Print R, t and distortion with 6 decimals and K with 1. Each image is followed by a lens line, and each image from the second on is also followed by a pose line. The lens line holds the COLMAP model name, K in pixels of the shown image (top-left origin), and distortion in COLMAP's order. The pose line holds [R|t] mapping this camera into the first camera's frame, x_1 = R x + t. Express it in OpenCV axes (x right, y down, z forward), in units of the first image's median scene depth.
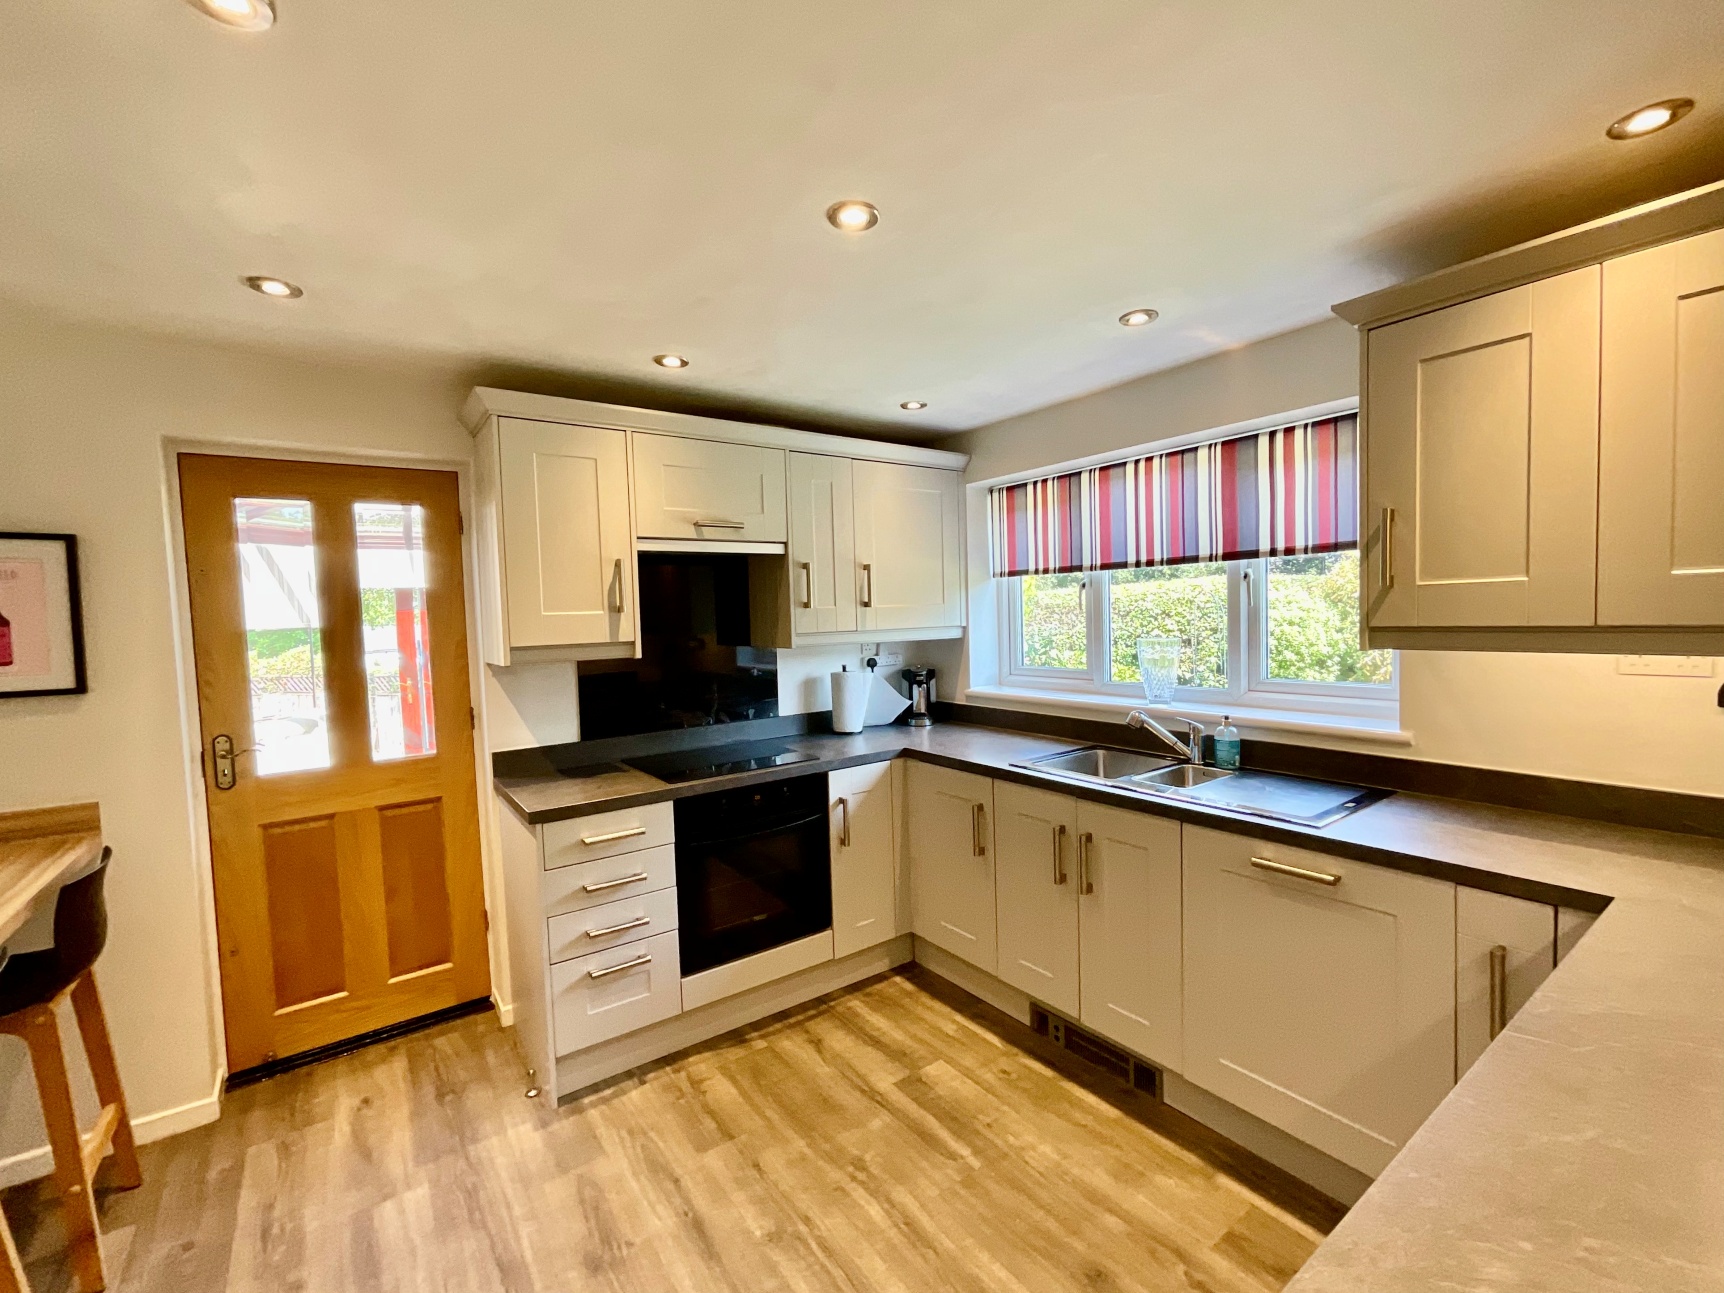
lens RADIAL K [[749.0, 0, 876.7], [0, 749.0, 647.4], [0, 0, 1]] dist [-0.000747, 0.001656]
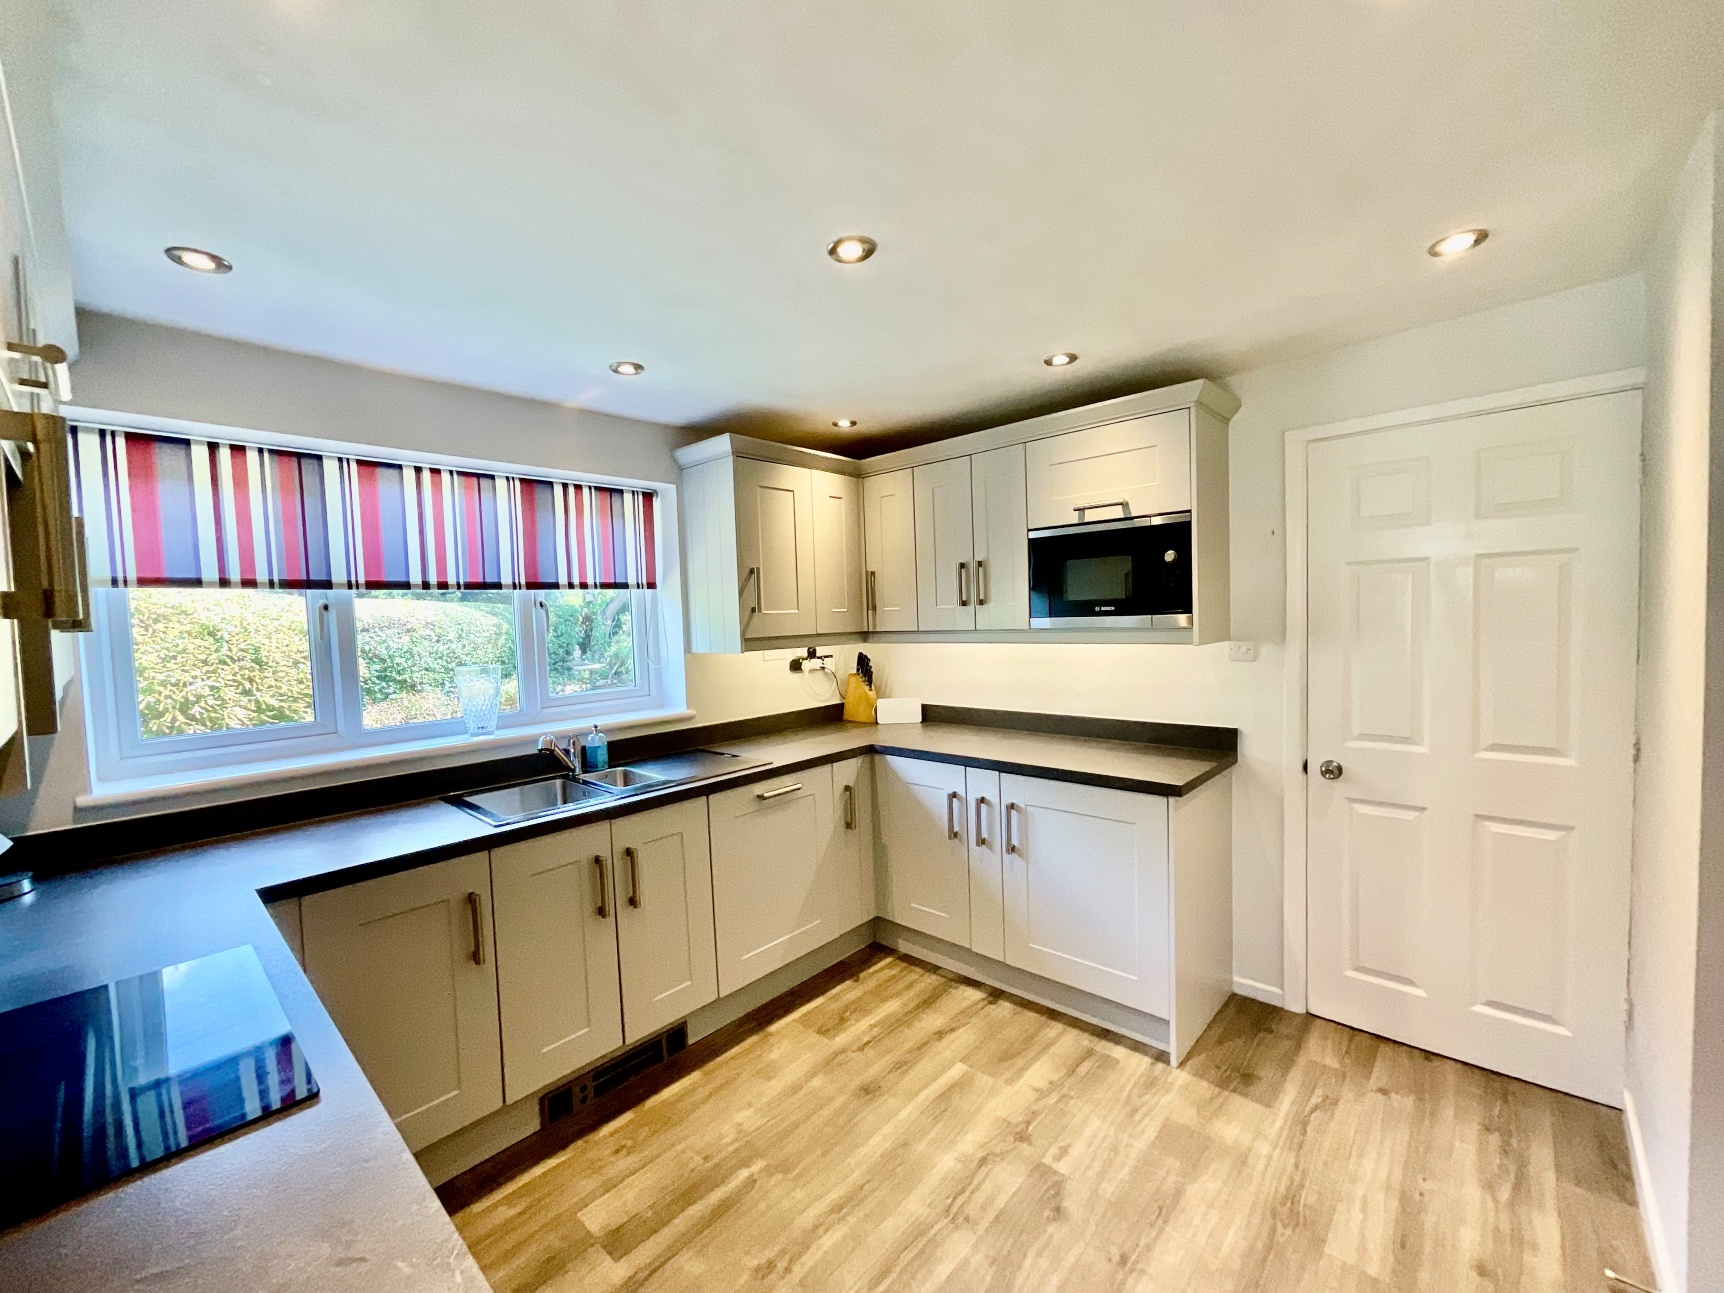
lens RADIAL K [[685.6, 0, 866.5], [0, 685.6, 652.8], [0, 0, 1]] dist [-0.000105, 0.000353]
pose [[-0.194013, -0.014009, 0.980899, -0.629308], [0.090832, 0.995346, 0.032181, -0.014001], [-0.976785, 0.095341, -0.191838, 0.766609]]
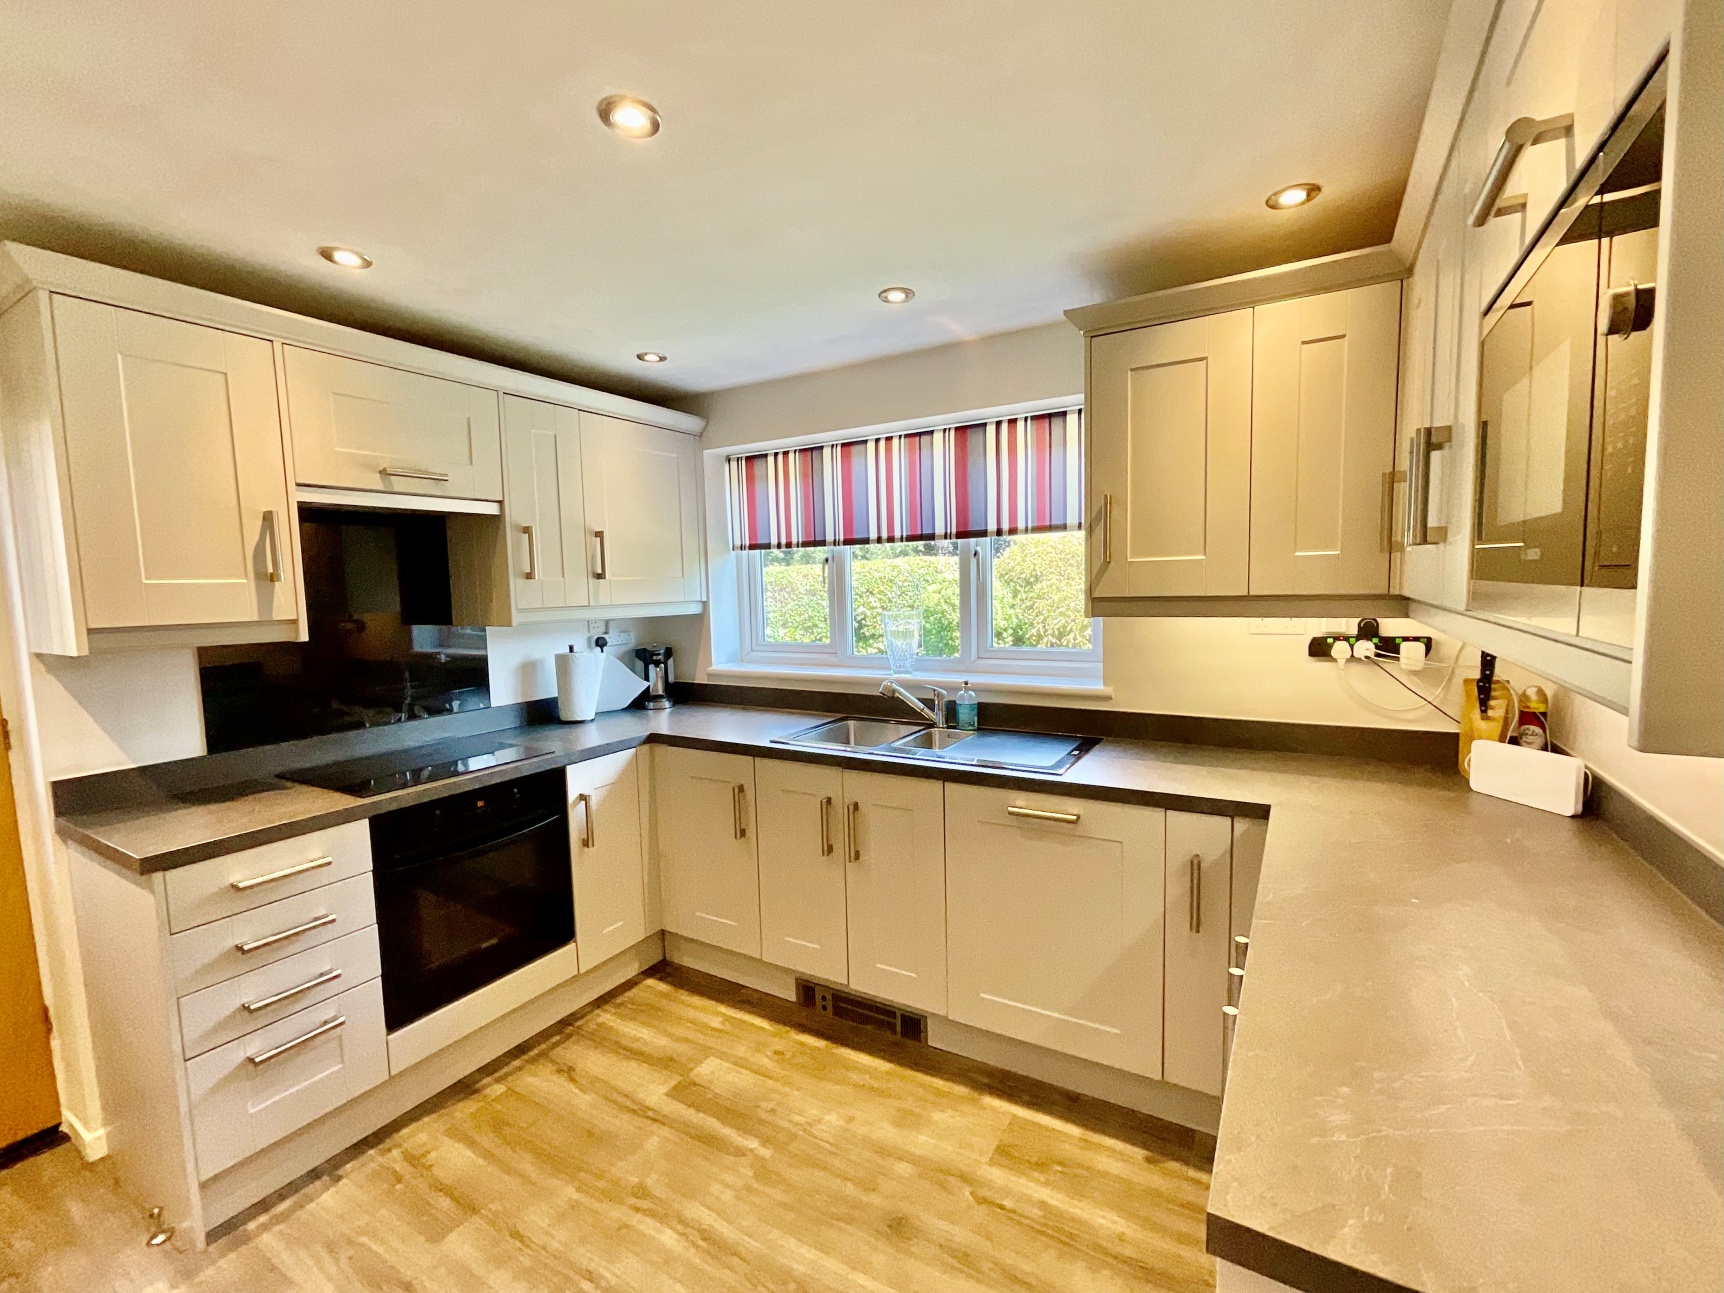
lens RADIAL K [[749.0, 0, 876.7], [0, 749.0, 647.4], [0, 0, 1]] dist [-0.000747, 0.001656]
pose [[0.917204, -0.026914, 0.397508, -0.082189], [0.016471, 0.999424, 0.029664, 0.007669], [-0.398078, -0.020660, 0.917119, 0.054779]]
